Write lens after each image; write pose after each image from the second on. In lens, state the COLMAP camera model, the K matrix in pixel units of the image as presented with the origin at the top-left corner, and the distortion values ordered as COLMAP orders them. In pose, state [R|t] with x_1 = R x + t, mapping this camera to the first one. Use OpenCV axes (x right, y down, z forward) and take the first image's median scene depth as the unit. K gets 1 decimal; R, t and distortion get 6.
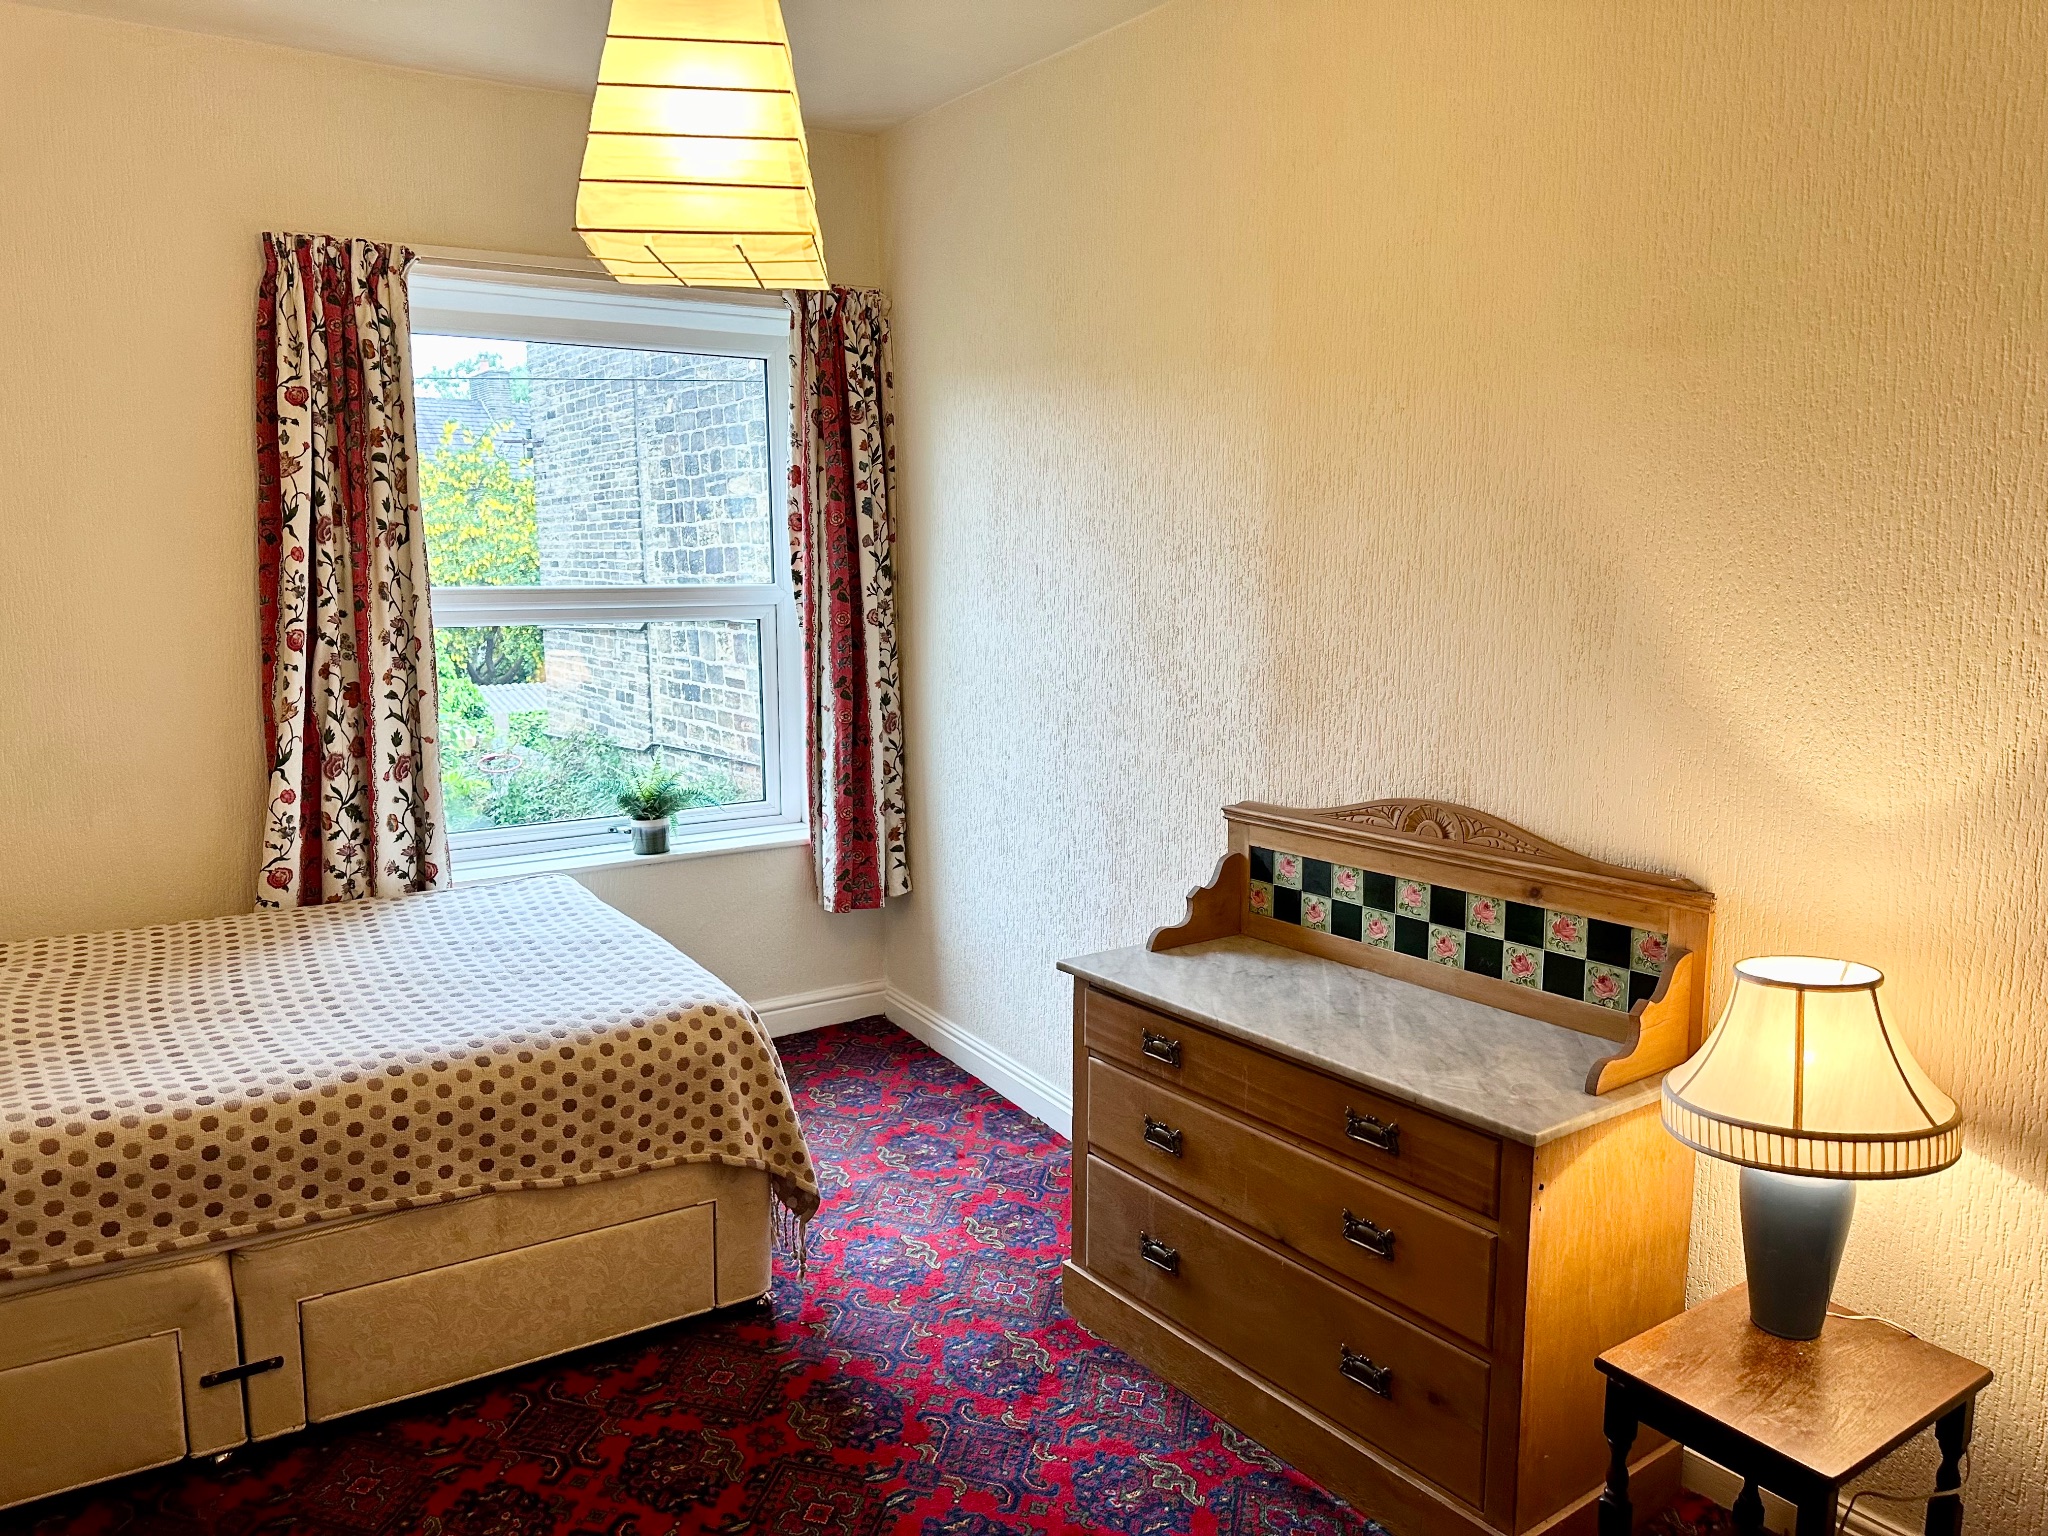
lens RADIAL K [[1421.2, 0, 1018.2], [0, 1421.2, 752.4], [0, 0, 1]] dist [0.086112, -0.112138]
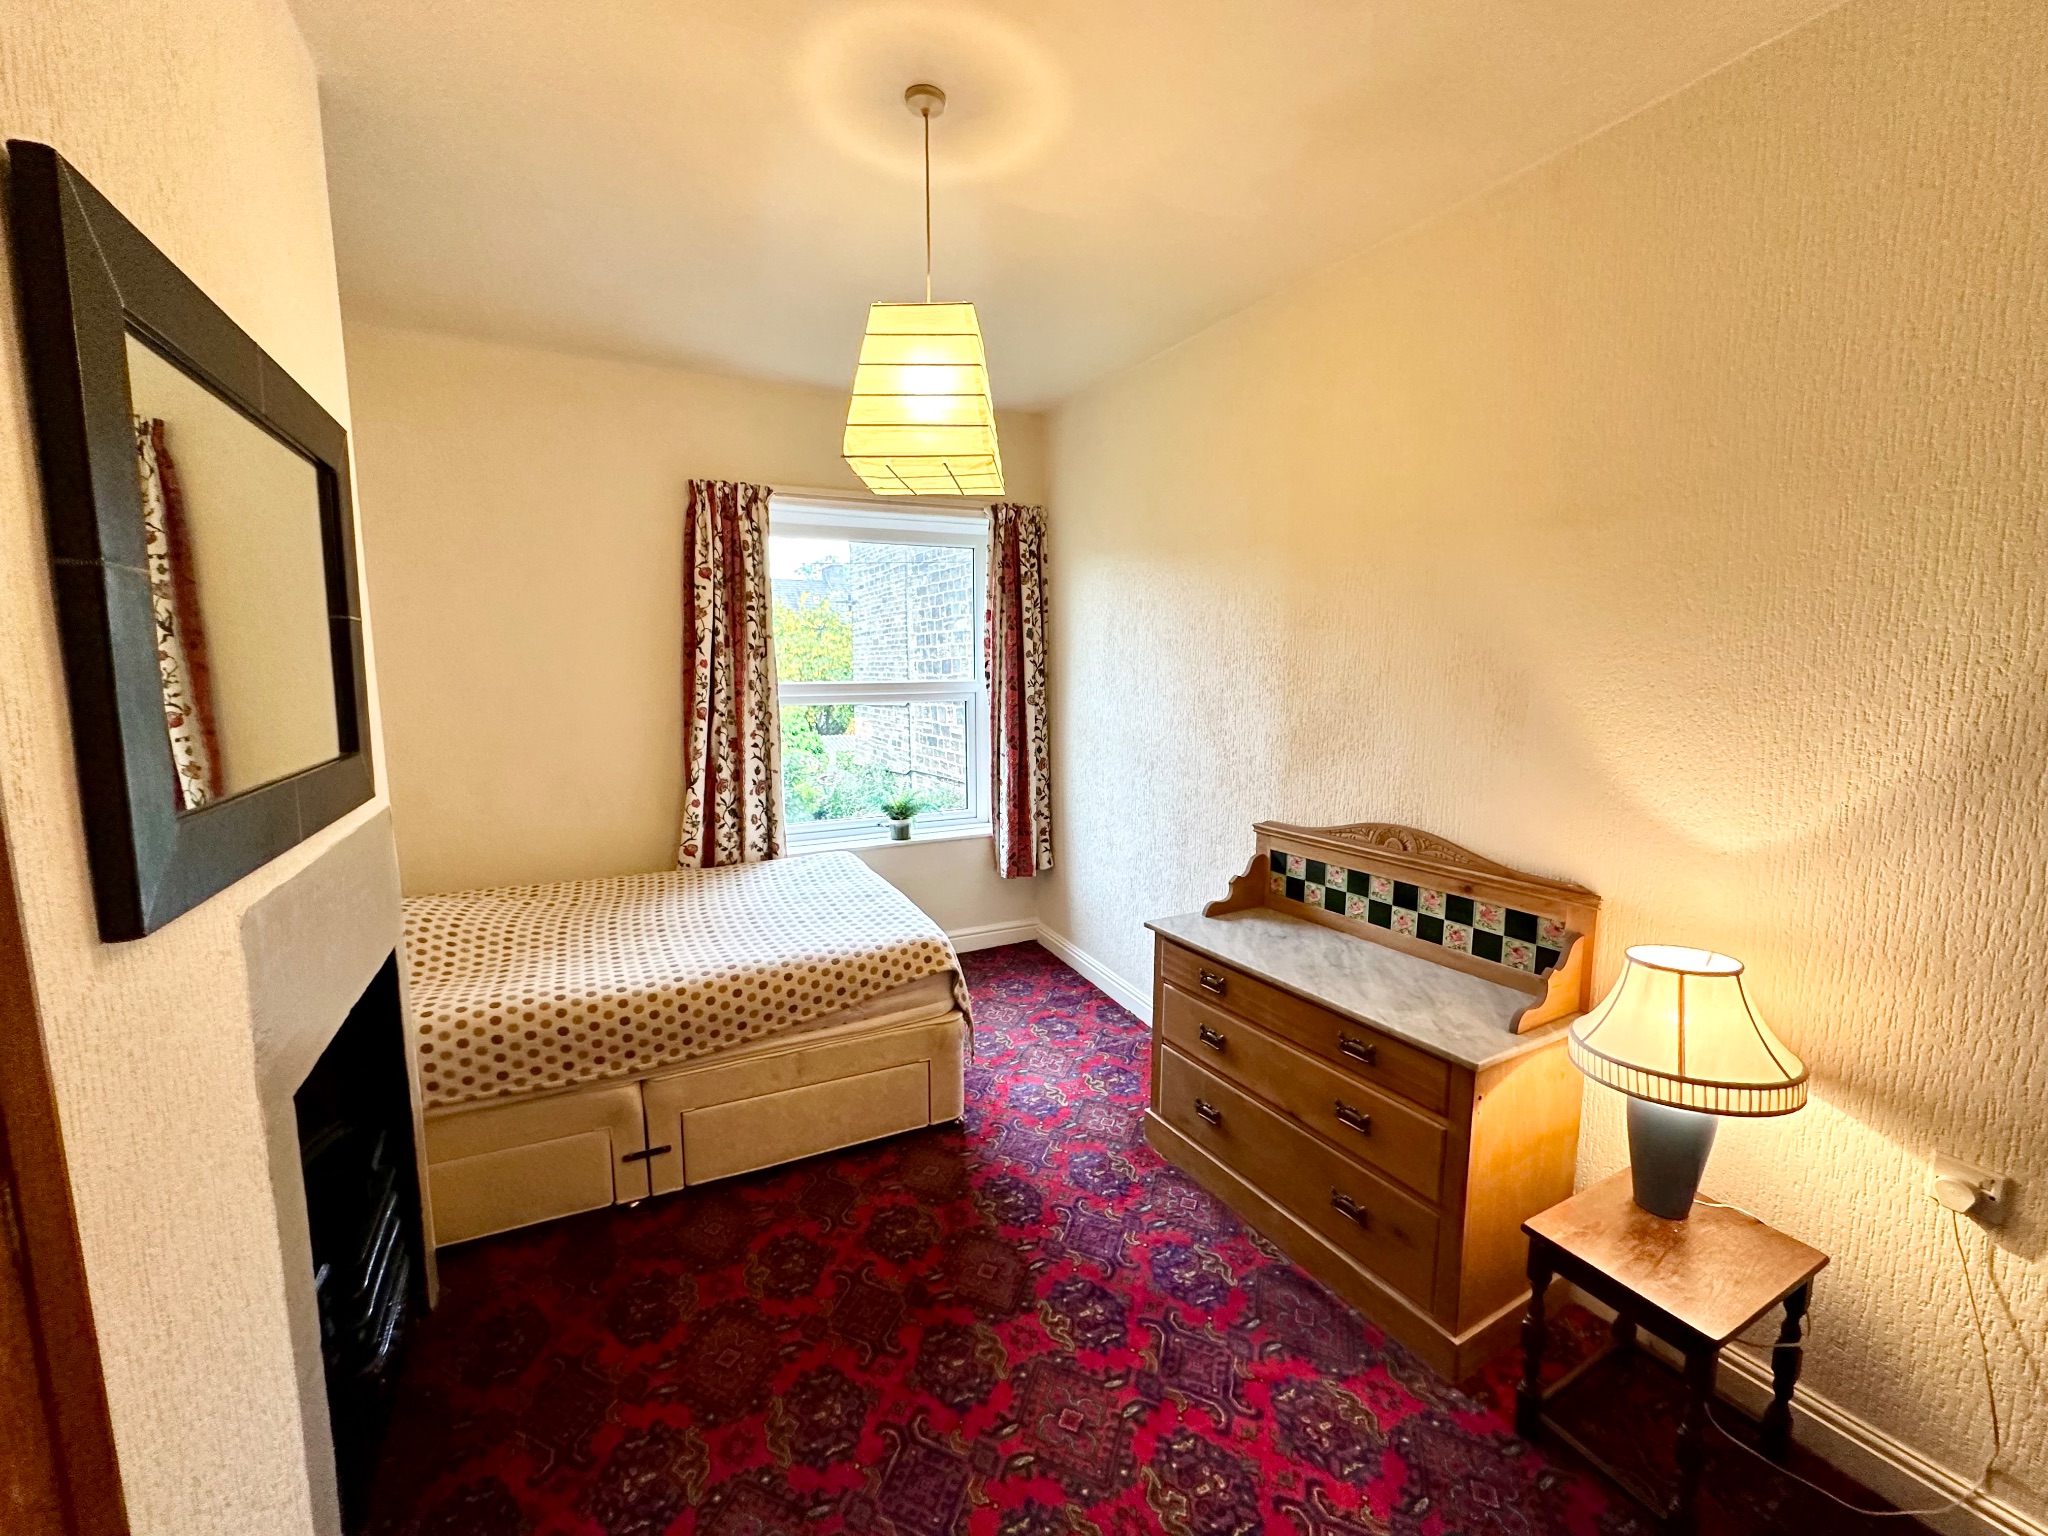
lens RADIAL K [[809.4, 0, 1028.5], [0, 809.4, 765.6], [0, 0, 1]] dist [-0.003629, 0.000307]
pose [[0.993781, 0.014343, -0.110426, -0.003081], [-0.015657, 0.999816, -0.011042, -0.012210], [0.110247, 0.012703, 0.993823, 0.093463]]
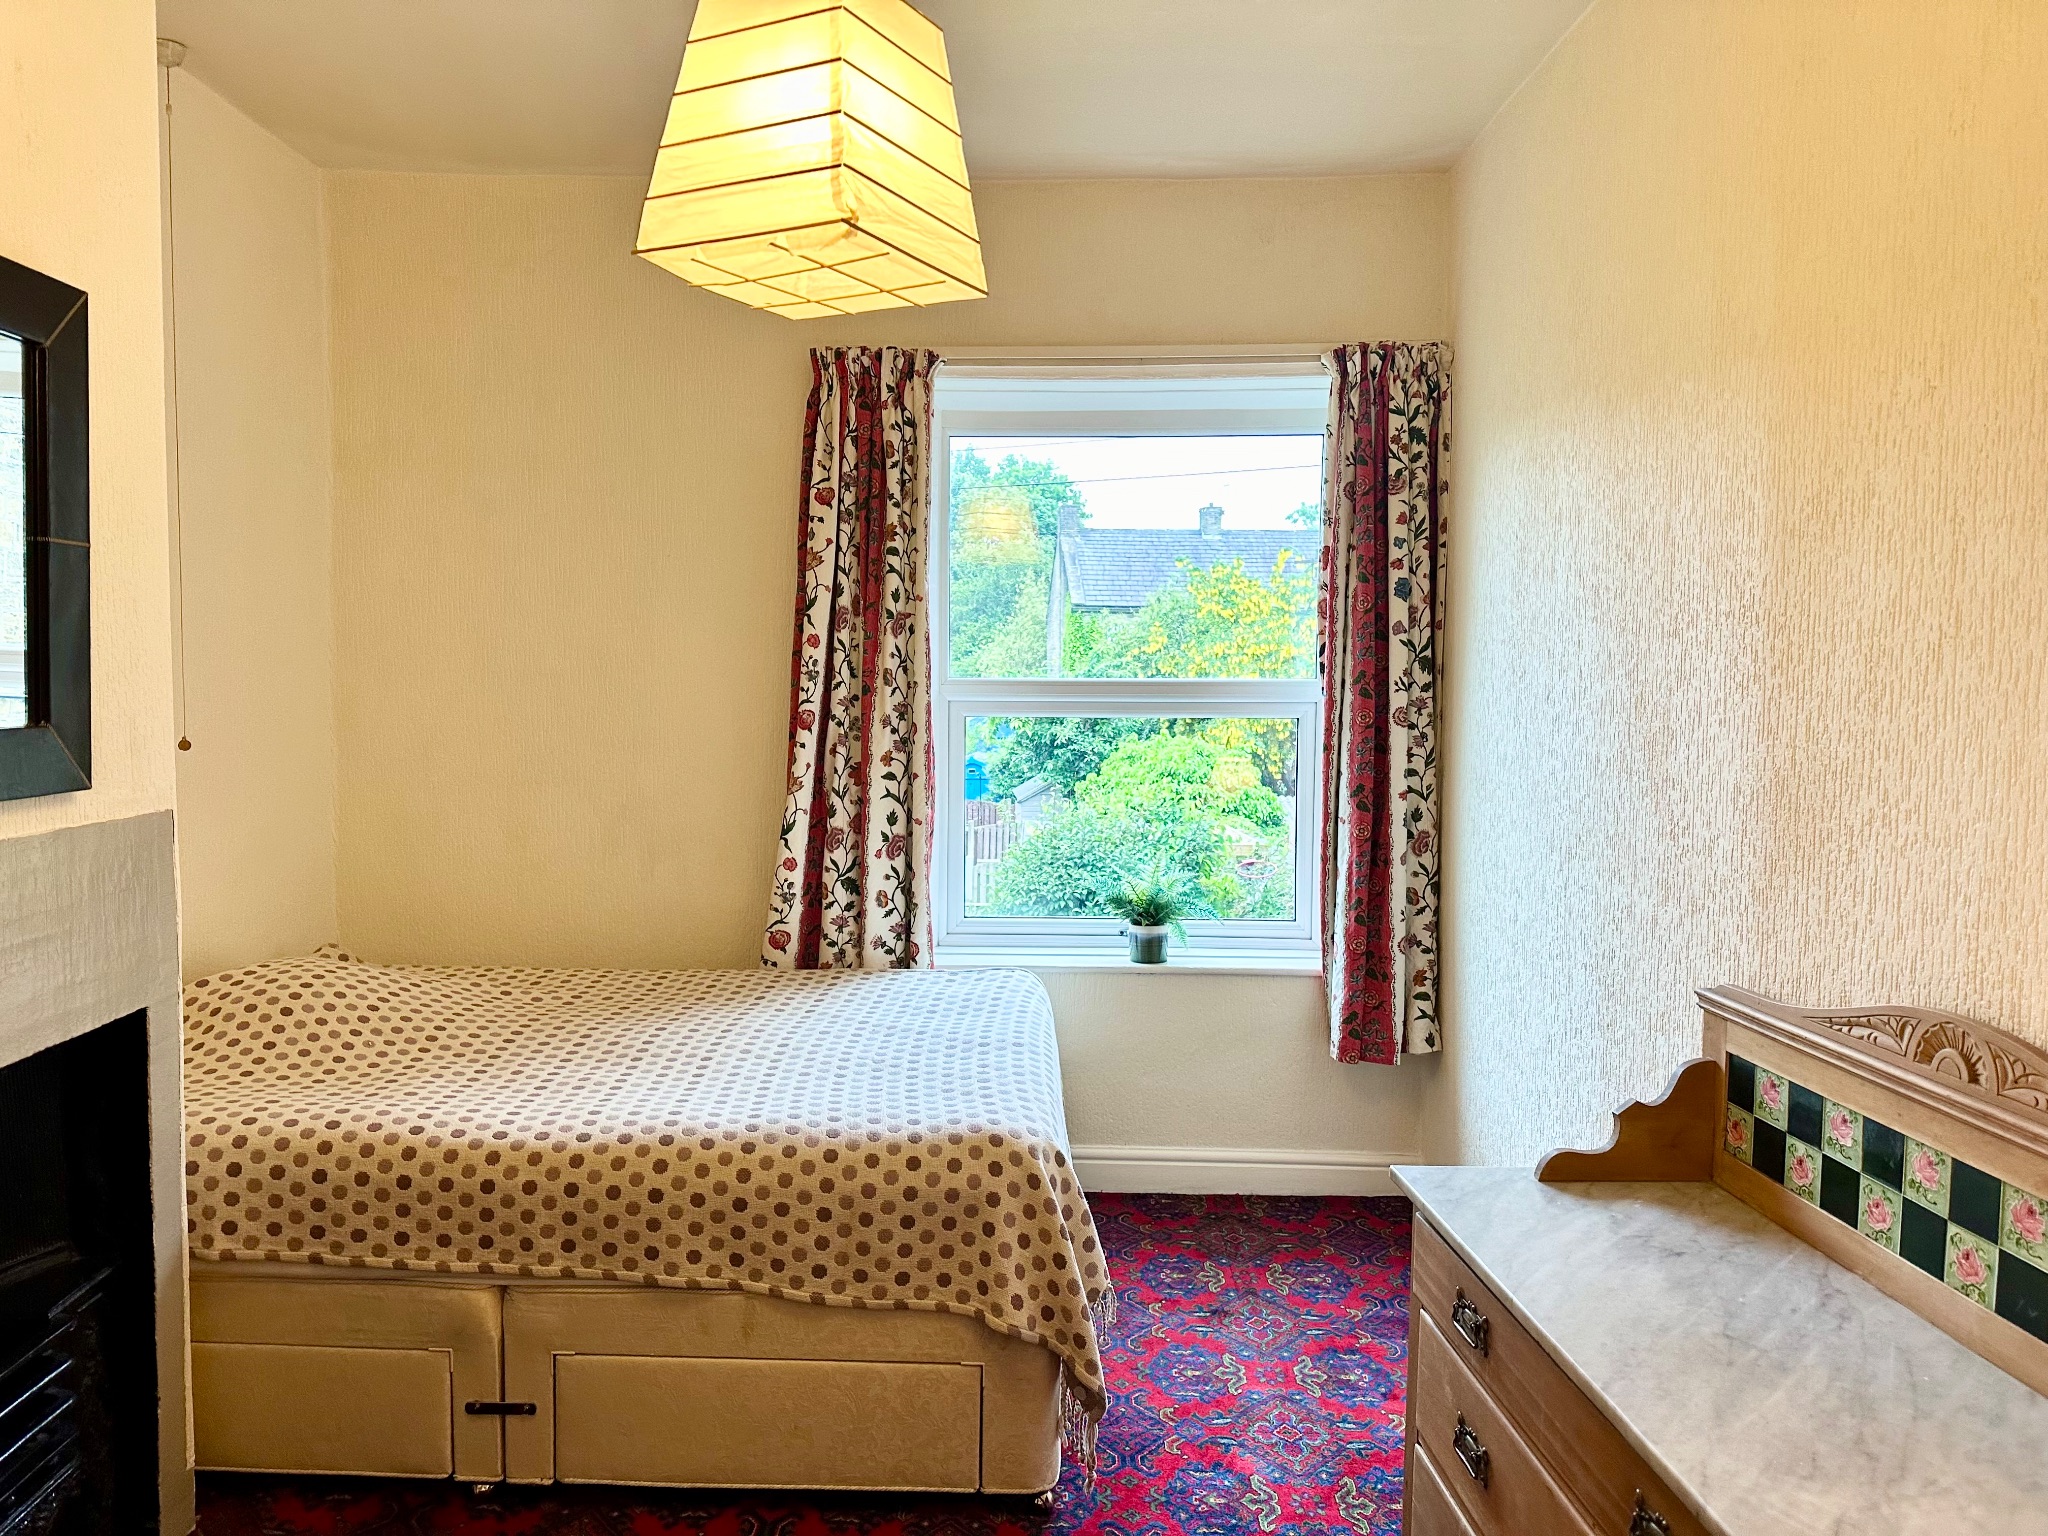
lens RADIAL K [[1421.2, 0, 1020.2], [0, 1421.2, 756.8], [0, 0, 1]] dist [0.086112, -0.112138]
pose [[0.837177, 0.042398, -0.545287, 0.254648], [-0.086184, 0.994761, -0.054972, -0.006919], [0.540099, 0.093016, 0.836445, 0.240114]]
